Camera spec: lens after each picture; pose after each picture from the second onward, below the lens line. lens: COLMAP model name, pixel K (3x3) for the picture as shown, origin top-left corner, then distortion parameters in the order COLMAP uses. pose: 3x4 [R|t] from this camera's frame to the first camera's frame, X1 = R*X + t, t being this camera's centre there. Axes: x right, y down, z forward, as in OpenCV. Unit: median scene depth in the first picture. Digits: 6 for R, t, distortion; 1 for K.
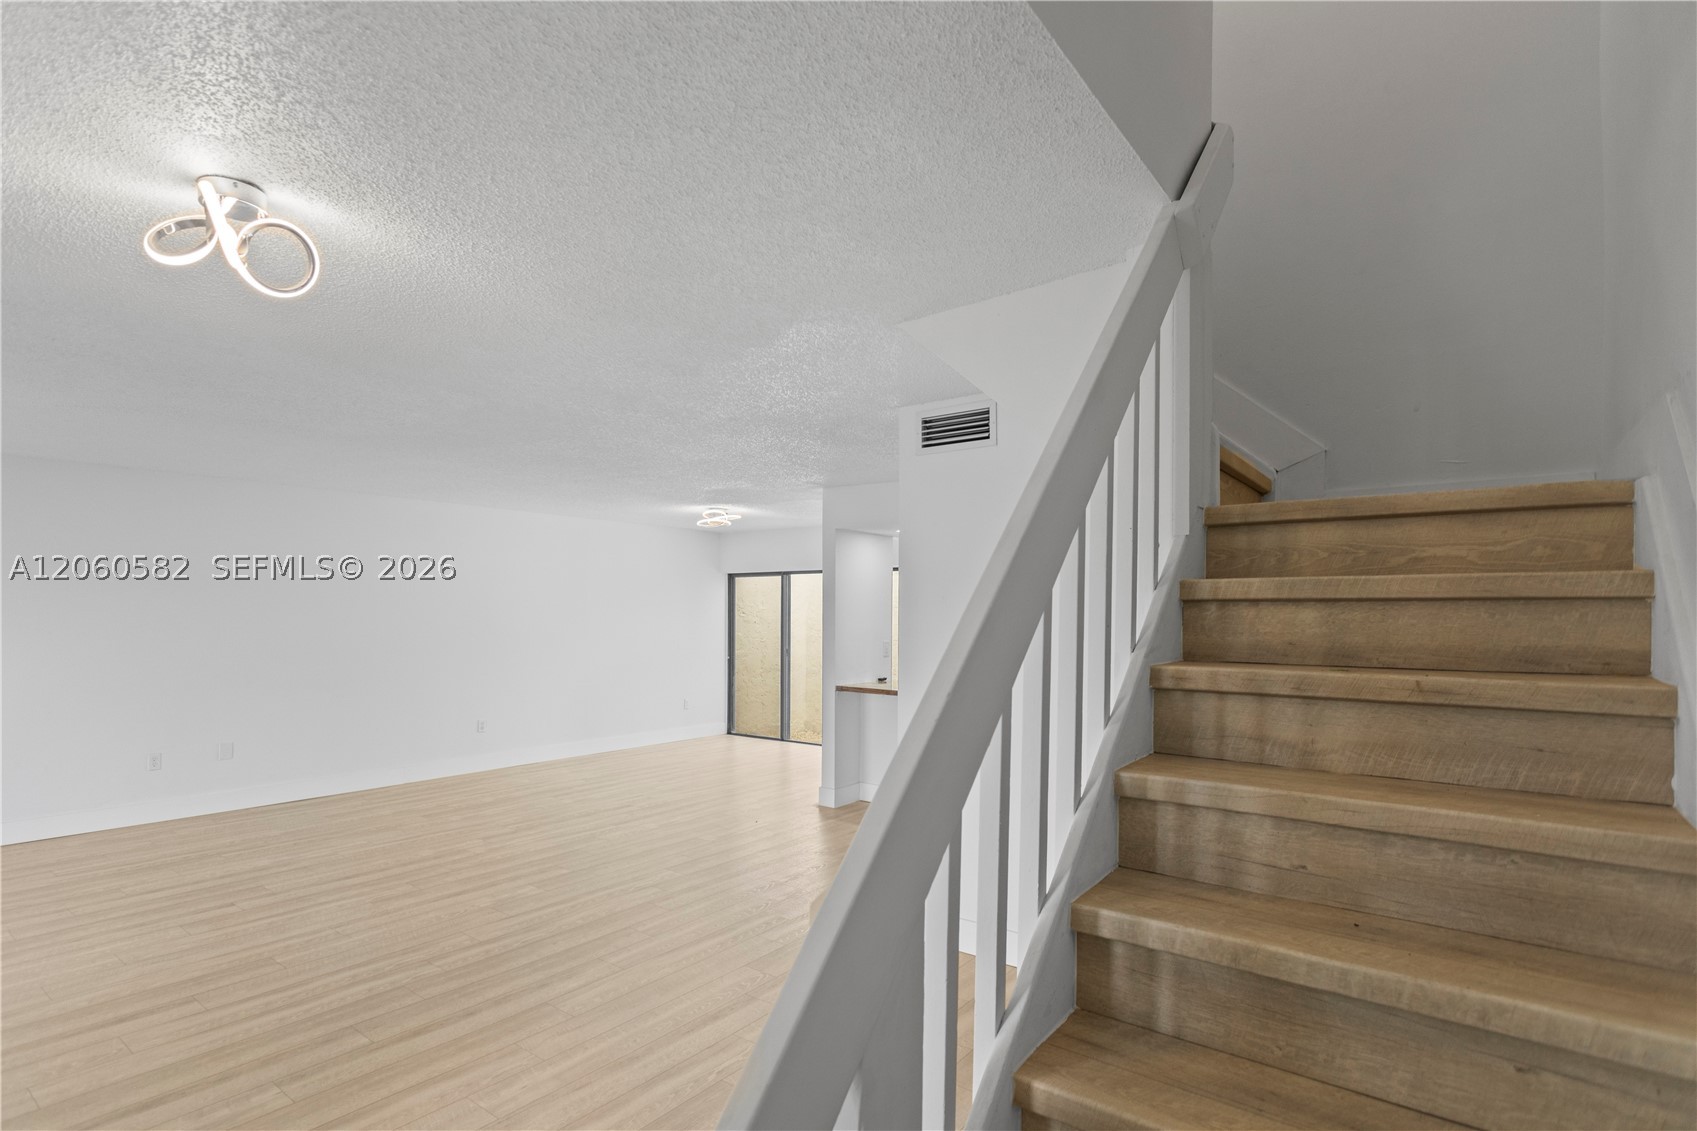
lens RADIAL K [[832.5, 0, 848.5], [0, 832.5, 583.9], [0, 0, 1]] dist [0.000208, -0.000083]
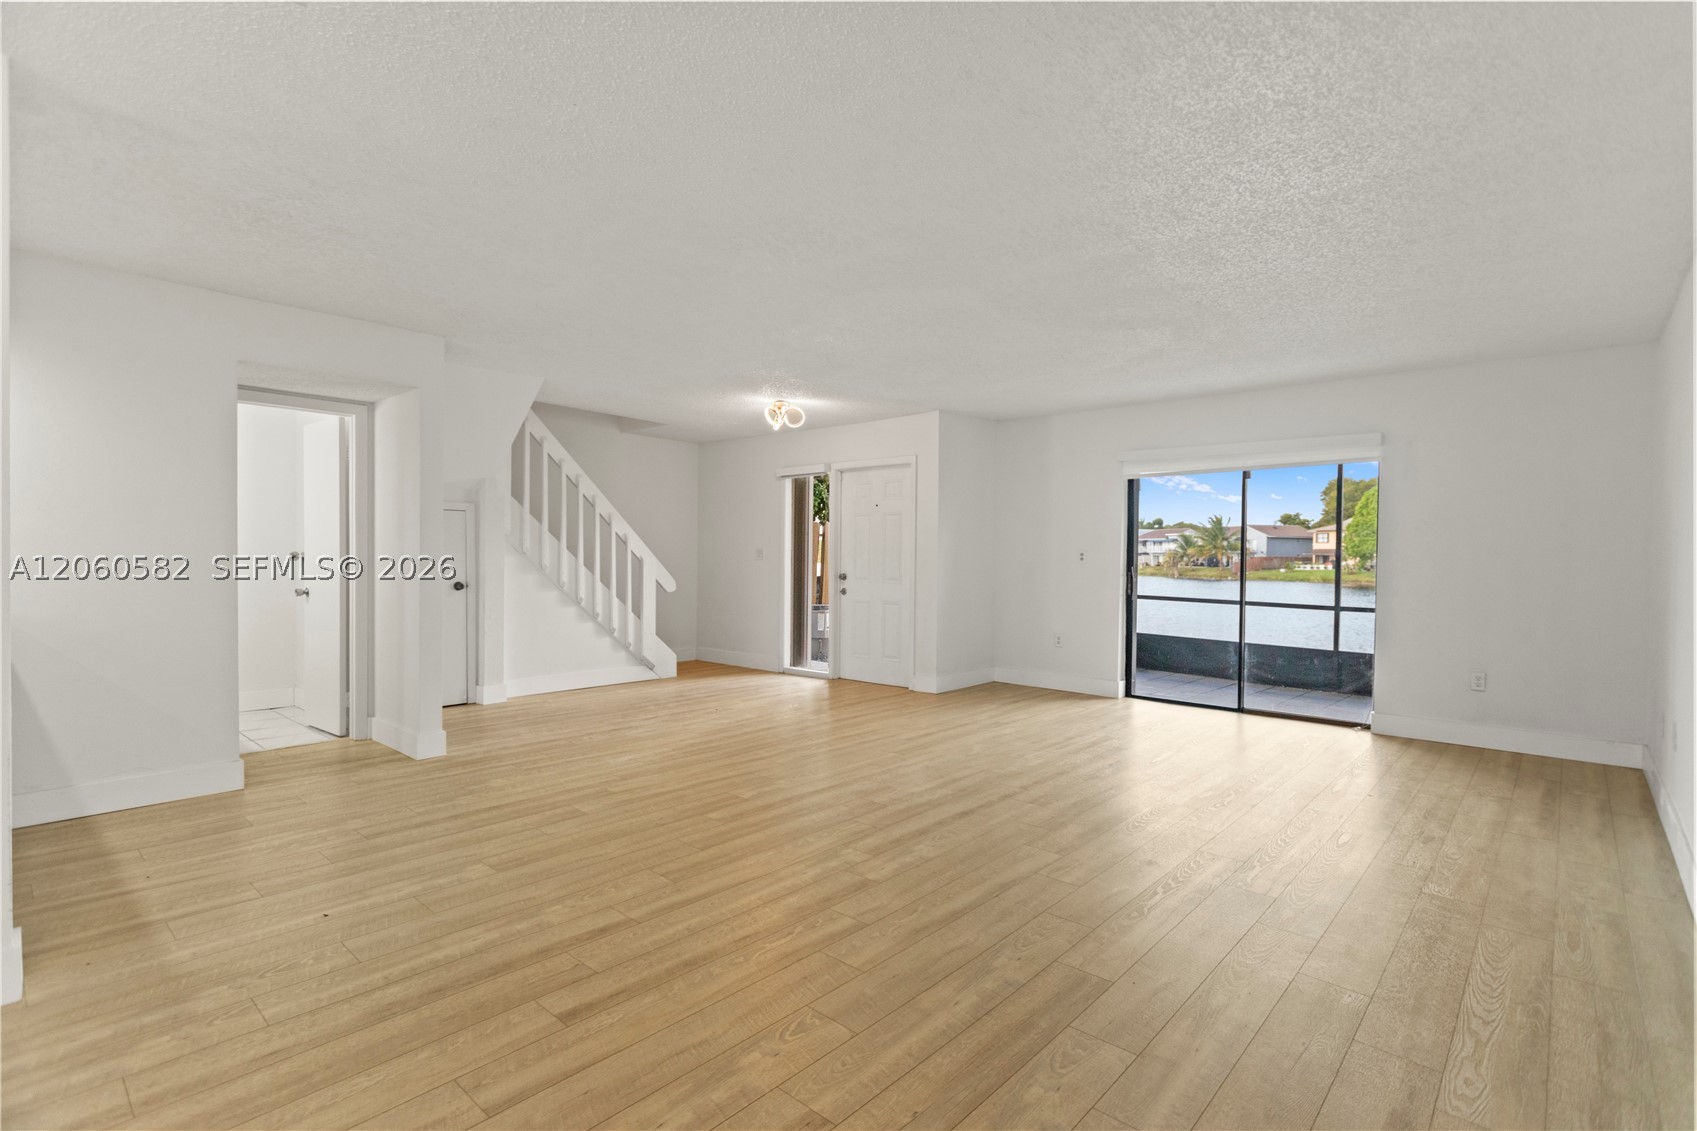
lens RADIAL K [[791.0, 0, 848.5], [0, 791.0, 565.5], [0, 0, 1]] dist [0.015174, -0.000018]
pose [[-0.995259, -0.020264, 0.095124, -0.554075], [-0.022225, 0.999561, -0.019593, 0.122068], [-0.094686, -0.021614, -0.995273, 1.803579]]
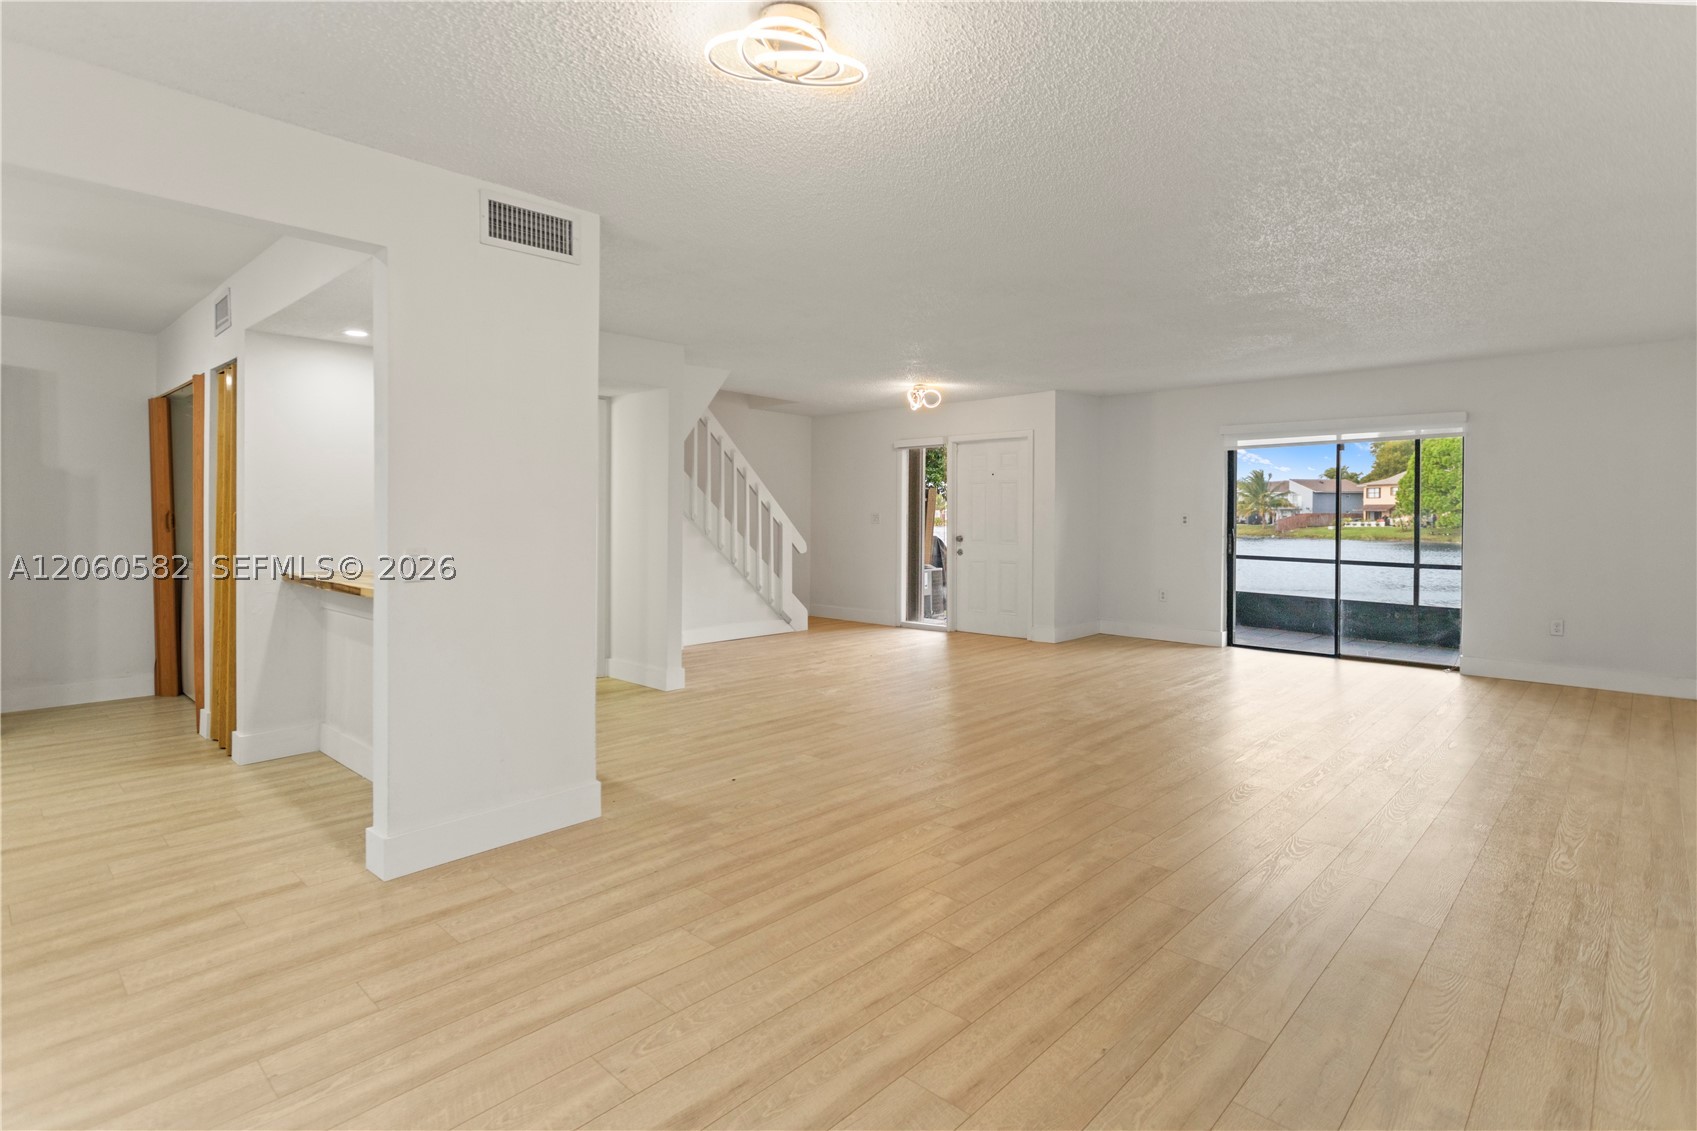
lens RADIAL K [[840.9, 0, 841.7], [0, 840.9, 515.9], [0, 0, 1]] dist [0.035040, -0.006523]
pose [[-0.993437, -0.012888, 0.113655, -0.339830], [-0.016421, 0.999409, -0.030206, 0.123690], [-0.113199, -0.031874, -0.993061, 2.113168]]
